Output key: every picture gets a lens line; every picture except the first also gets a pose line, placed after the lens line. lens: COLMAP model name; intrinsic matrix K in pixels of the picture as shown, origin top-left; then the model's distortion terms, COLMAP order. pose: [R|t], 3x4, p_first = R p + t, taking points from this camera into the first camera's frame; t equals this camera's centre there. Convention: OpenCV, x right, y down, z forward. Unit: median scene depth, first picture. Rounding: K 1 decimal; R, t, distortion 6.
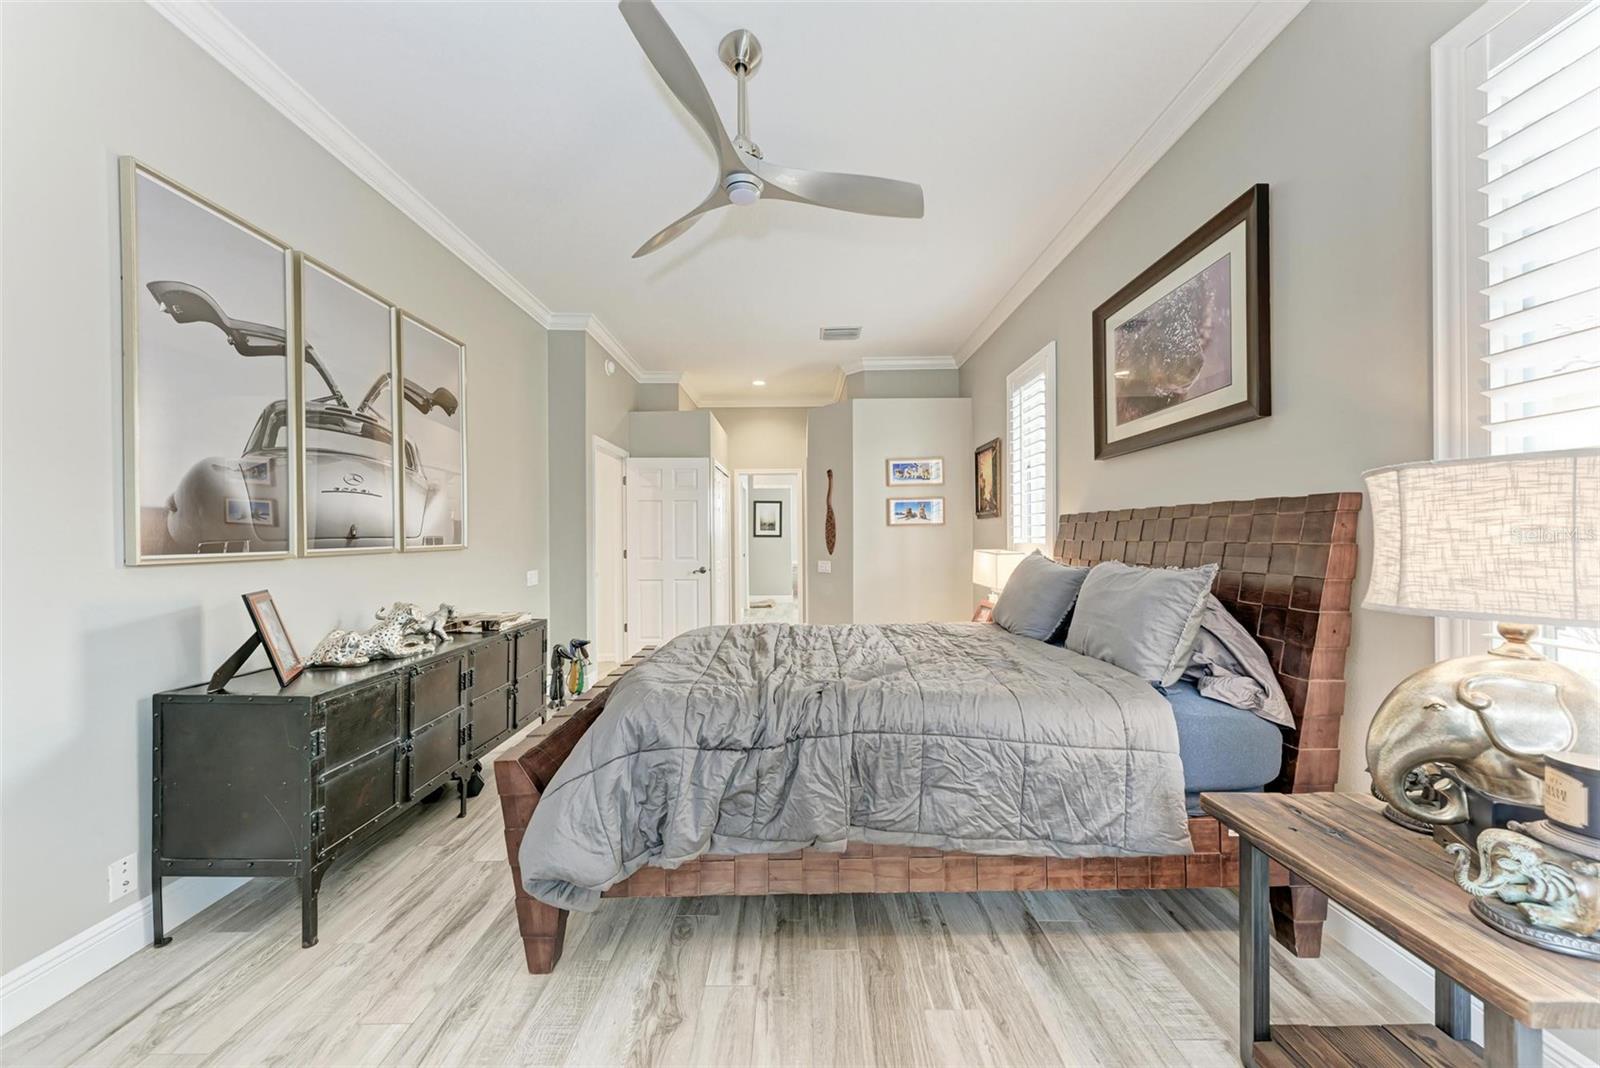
lens RADIAL K [[547.1, 0, 799.4], [0, 547.1, 530.9], [0, 0, 1]] dist [0.018557, -0.004664]
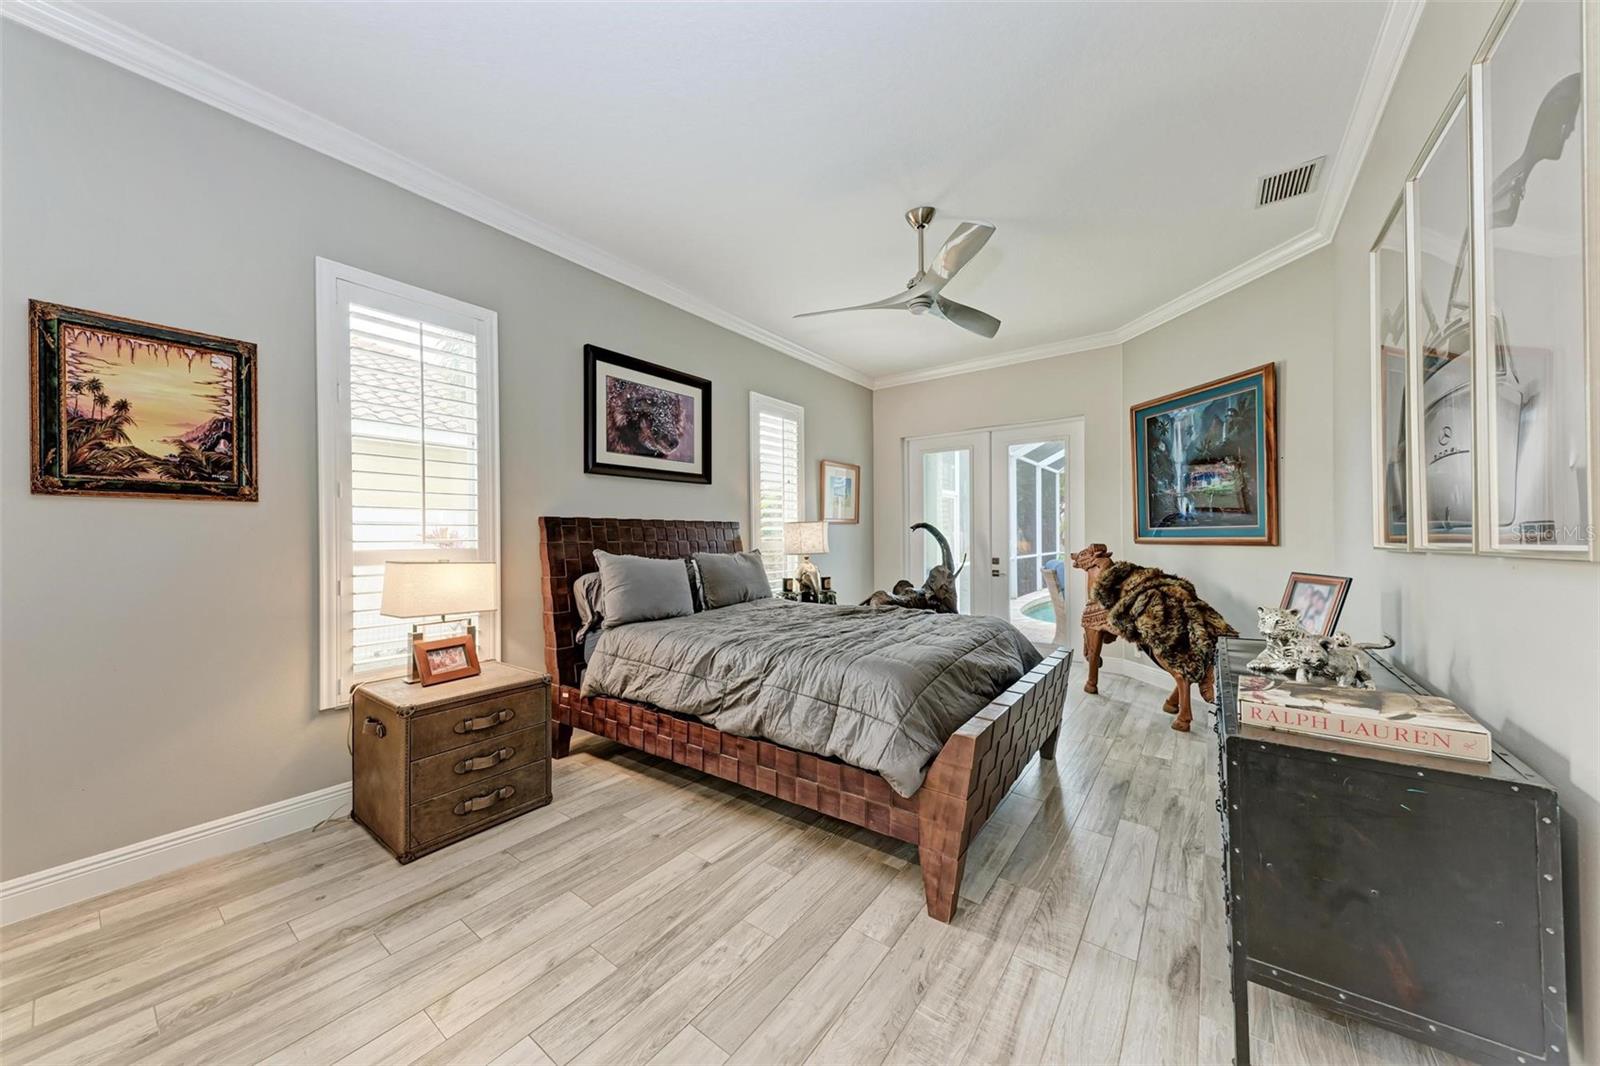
lens RADIAL K [[547.1, 0, 800.4], [0, 547.1, 533.6], [0, 0, 1]] dist [0.018557, -0.004664]
pose [[-0.809968, 0.017675, 0.586207, -0.611640], [0.015817, 0.999841, -0.008292, 0.016653], [-0.586260, 0.002556, -0.810119, 2.067291]]
